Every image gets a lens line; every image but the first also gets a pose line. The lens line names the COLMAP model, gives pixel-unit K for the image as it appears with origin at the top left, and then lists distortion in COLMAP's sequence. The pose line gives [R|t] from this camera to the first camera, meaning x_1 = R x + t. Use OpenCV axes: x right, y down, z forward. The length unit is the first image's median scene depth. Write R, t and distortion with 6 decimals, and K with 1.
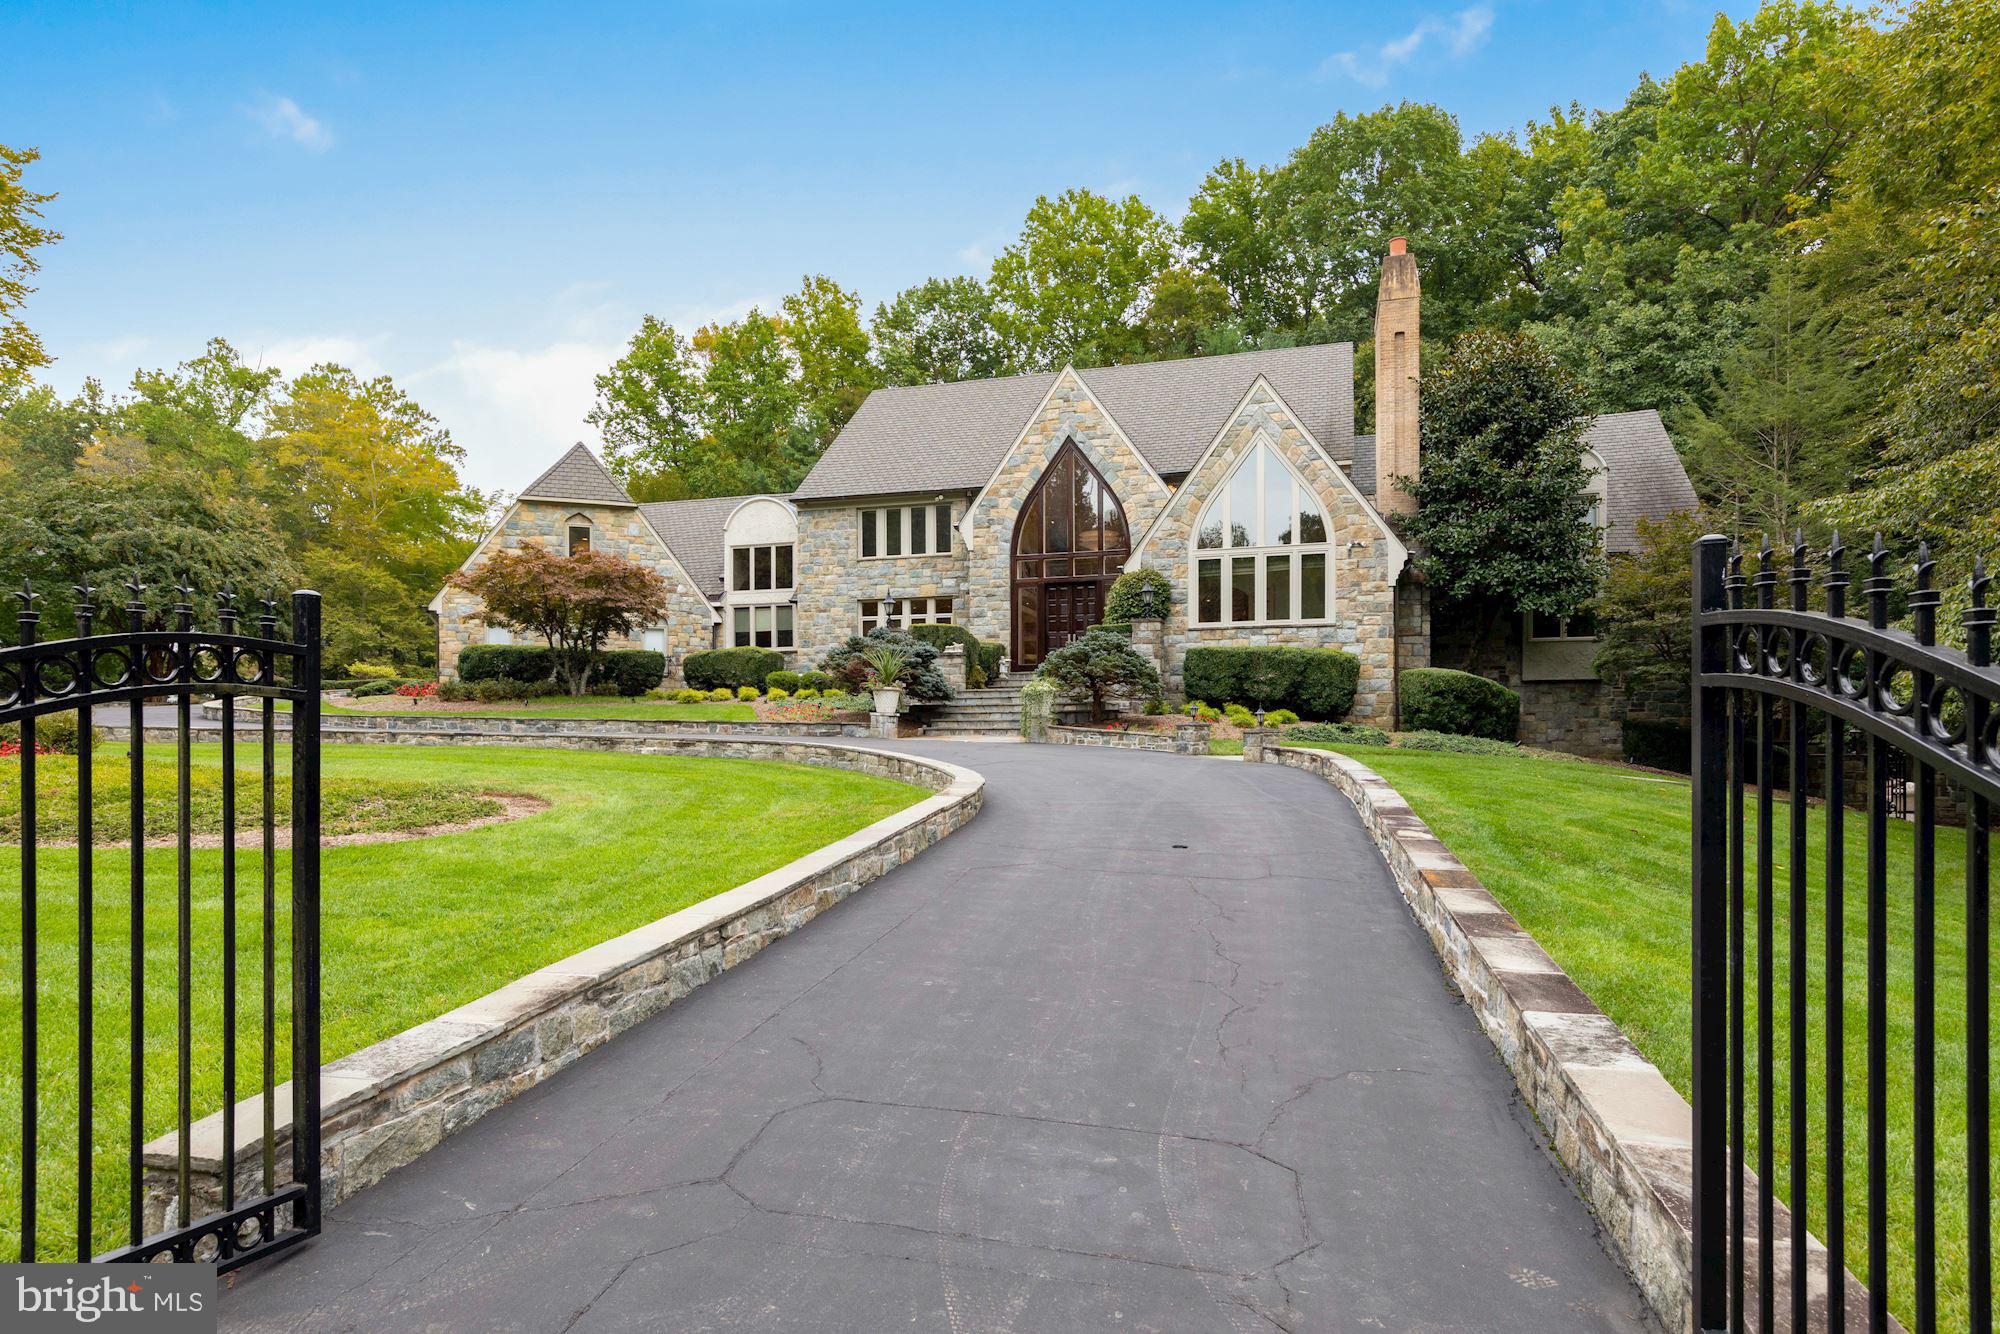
lens RADIAL K [[1096.2, 0, 1042.7], [0, 1096.2, 752.7], [0, 0, 1]] dist [0.008219, 0.000311]
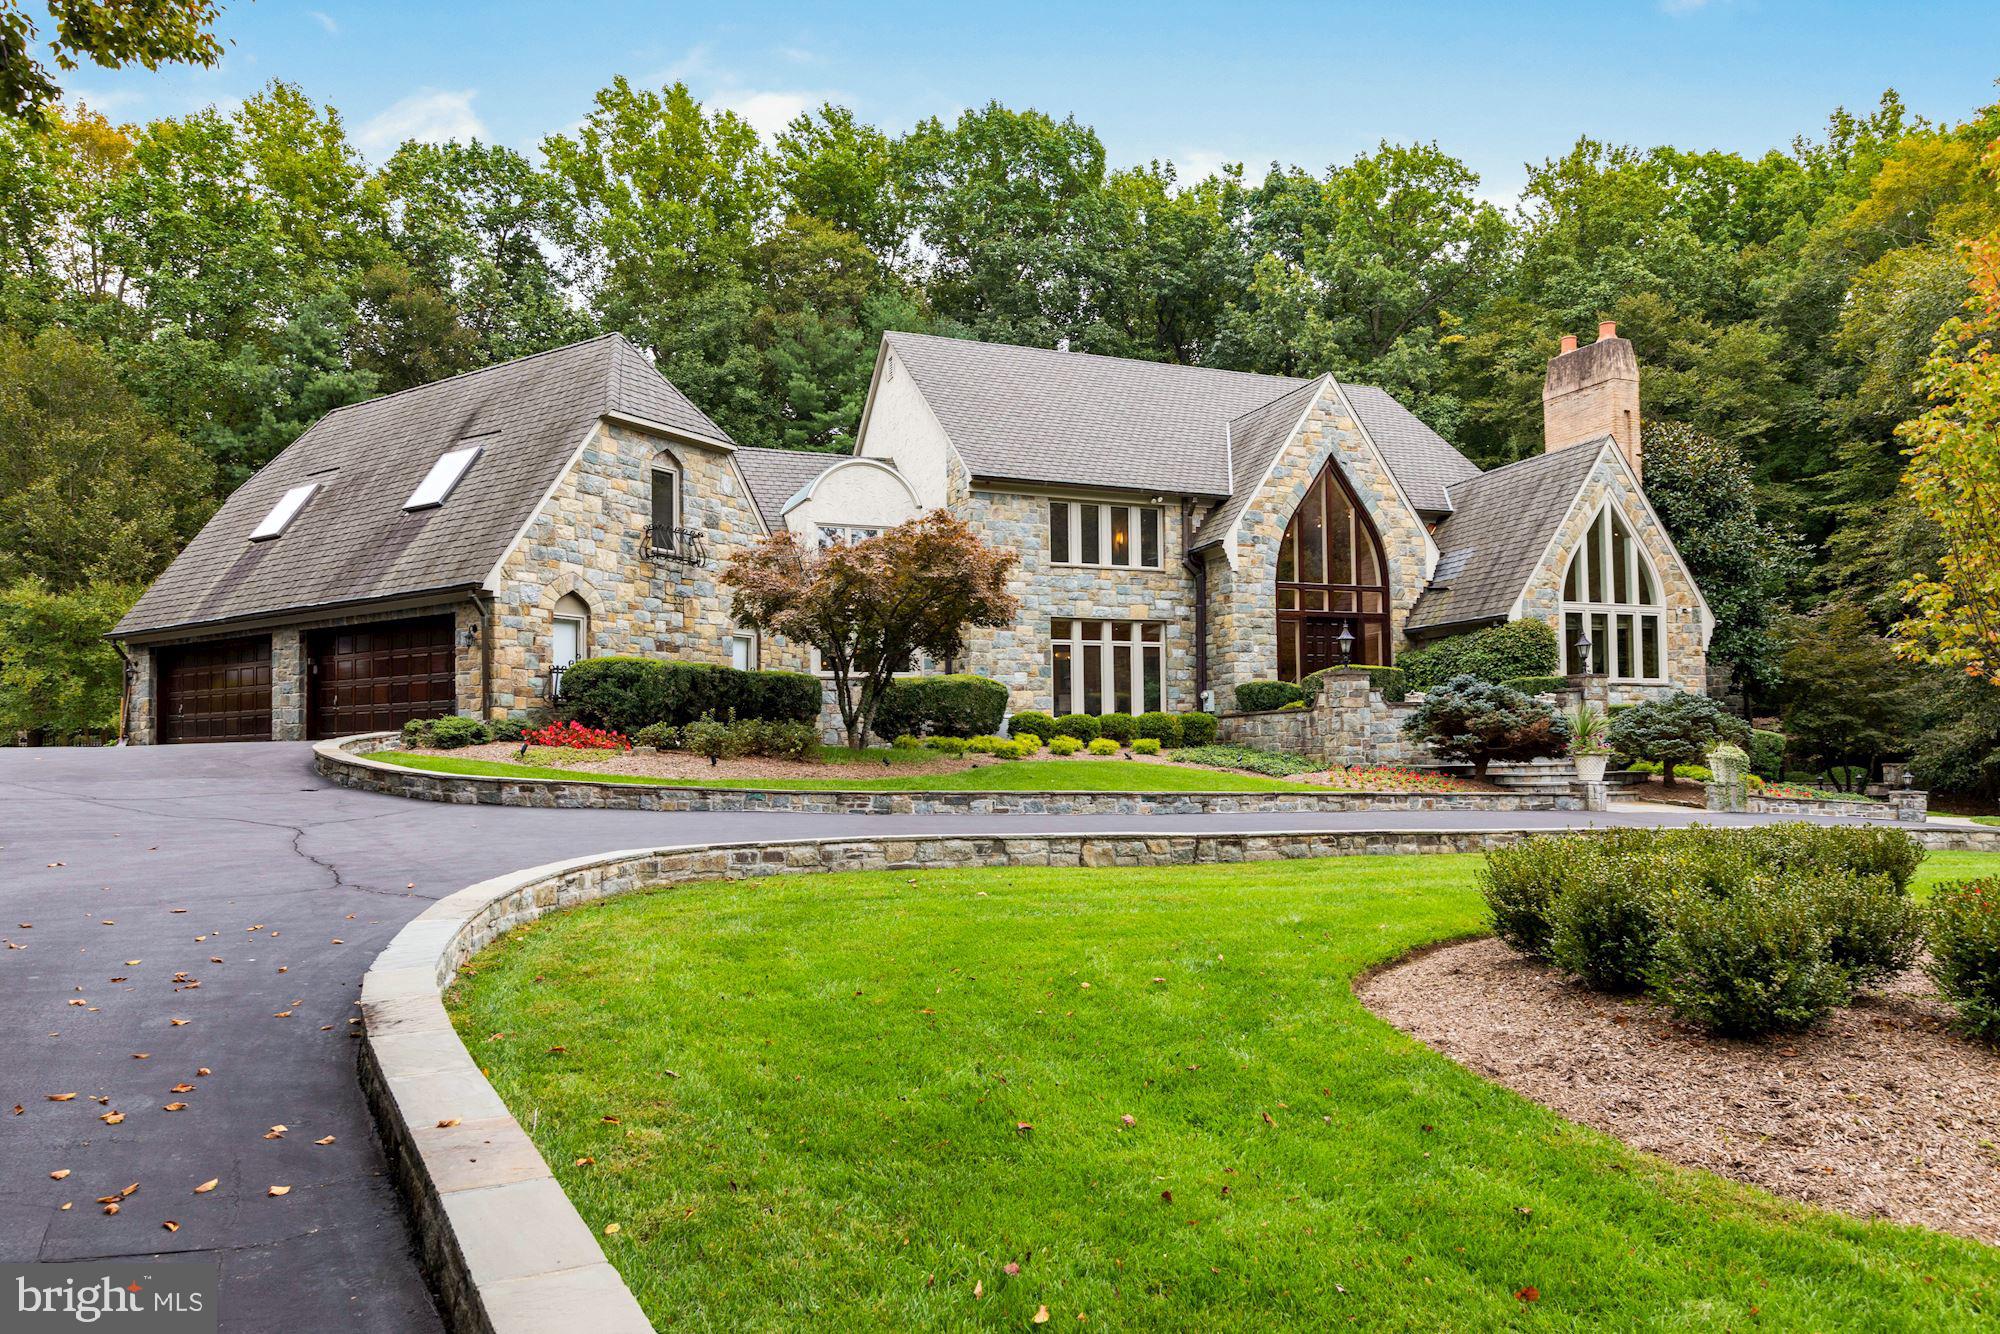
lens RADIAL K [[1289.1, 0, 1017.0], [0, 1289.1, 701.5], [0, 0, 1]] dist [0.018113, -0.010139]
pose [[0.773874, 0.021362, 0.632979, -0.814378], [0.014924, 0.998538, -0.051945, -0.038081], [-0.633164, 0.049646, 0.772424, 0.359970]]
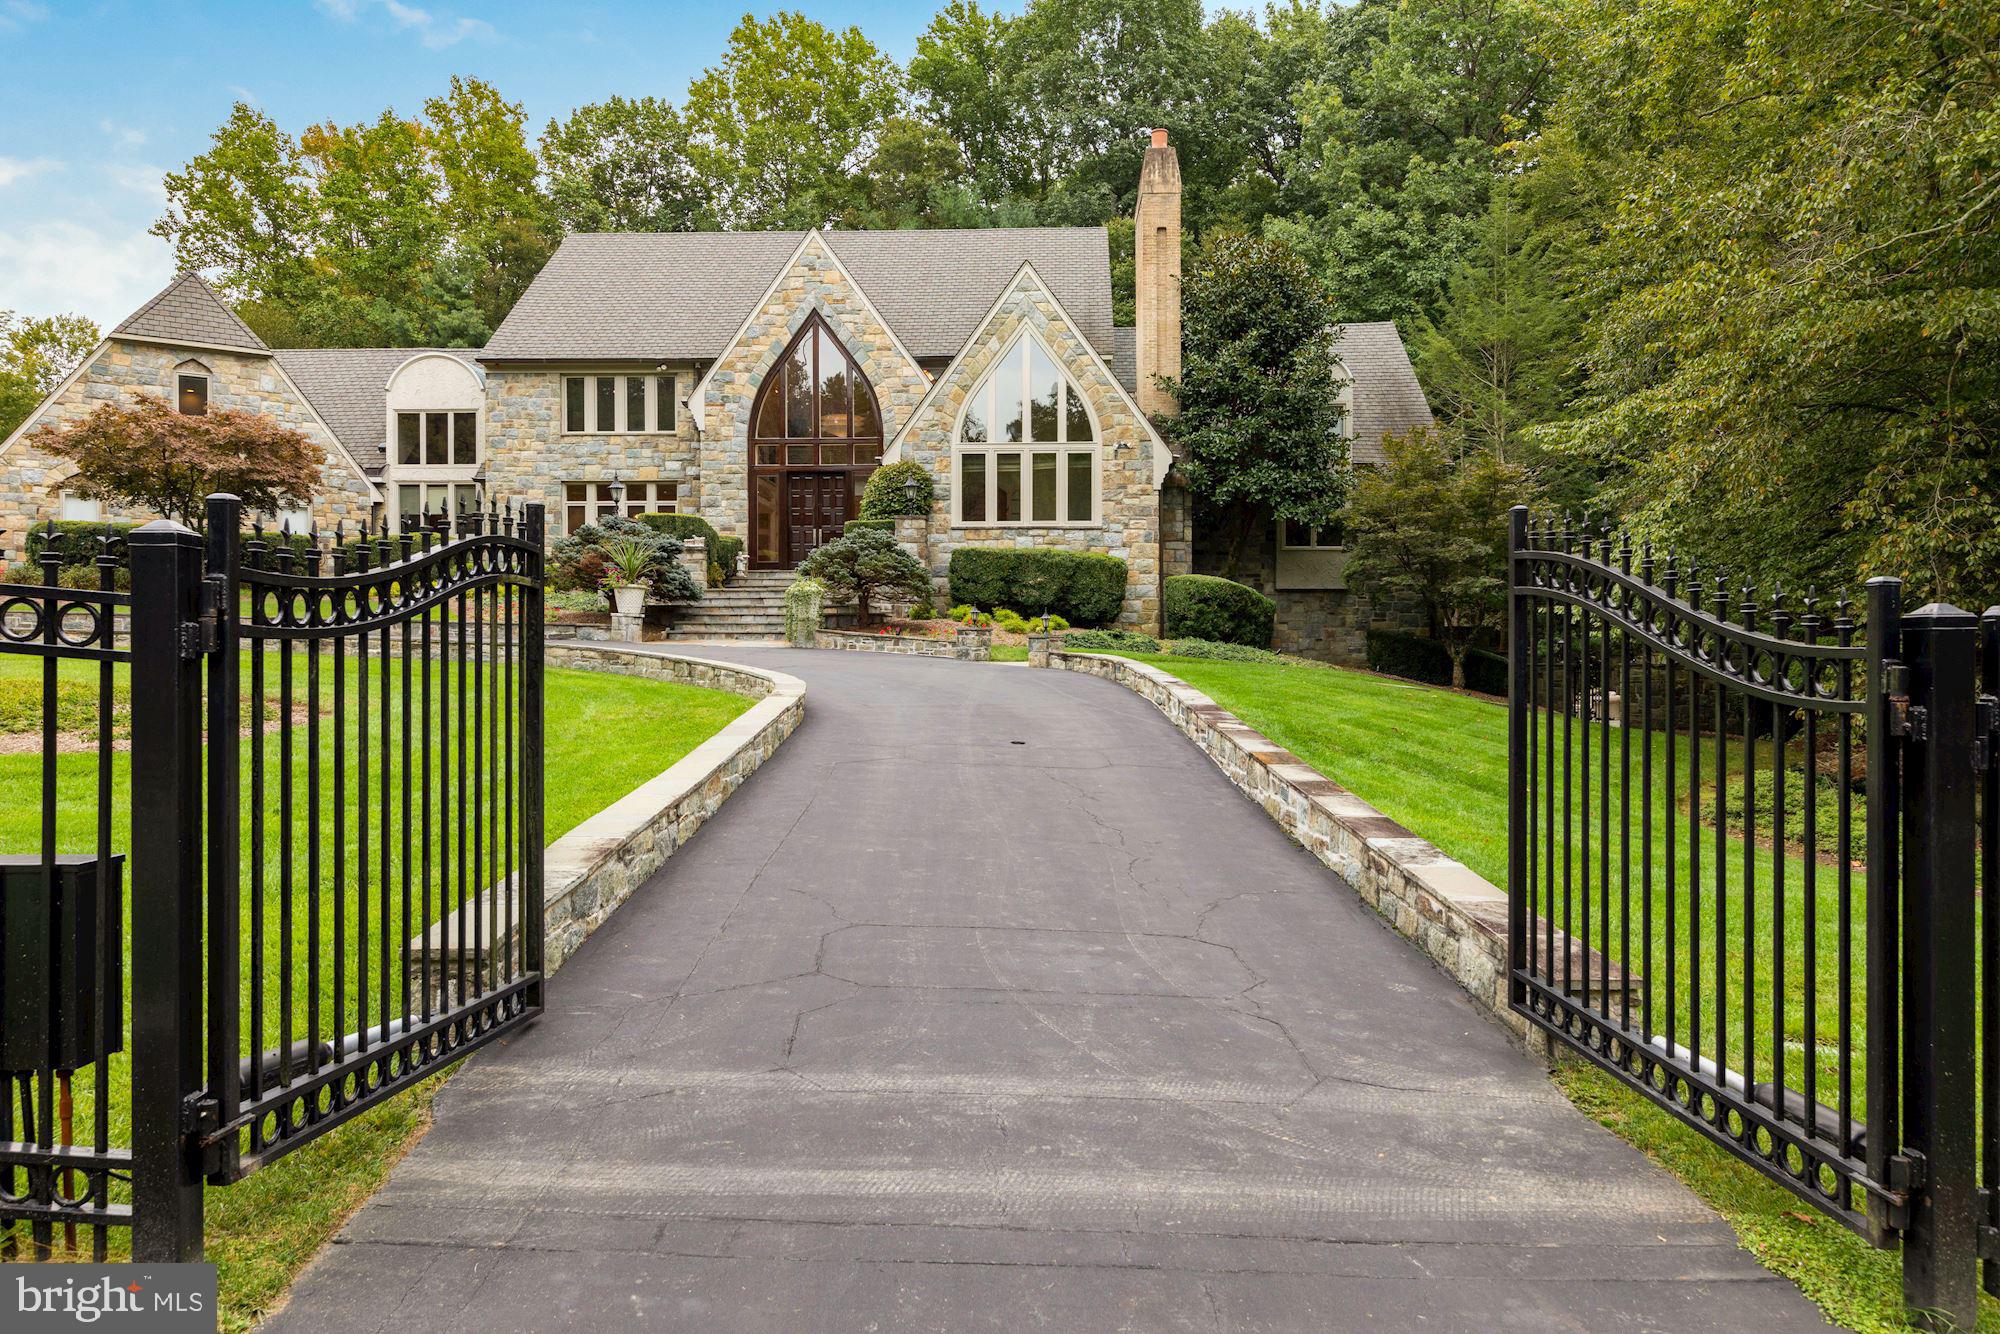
lens RADIAL K [[1289.1, 0, 1069.6], [0, 1289.1, 665.5], [0, 0, 1]] dist [0.018113, -0.010139]
pose [[0.962768, 0.000258, 0.270329, -0.060377], [0.000144, 0.999999, -0.001470, 0.005339], [-0.270329, 0.001454, 0.962767, -0.073949]]
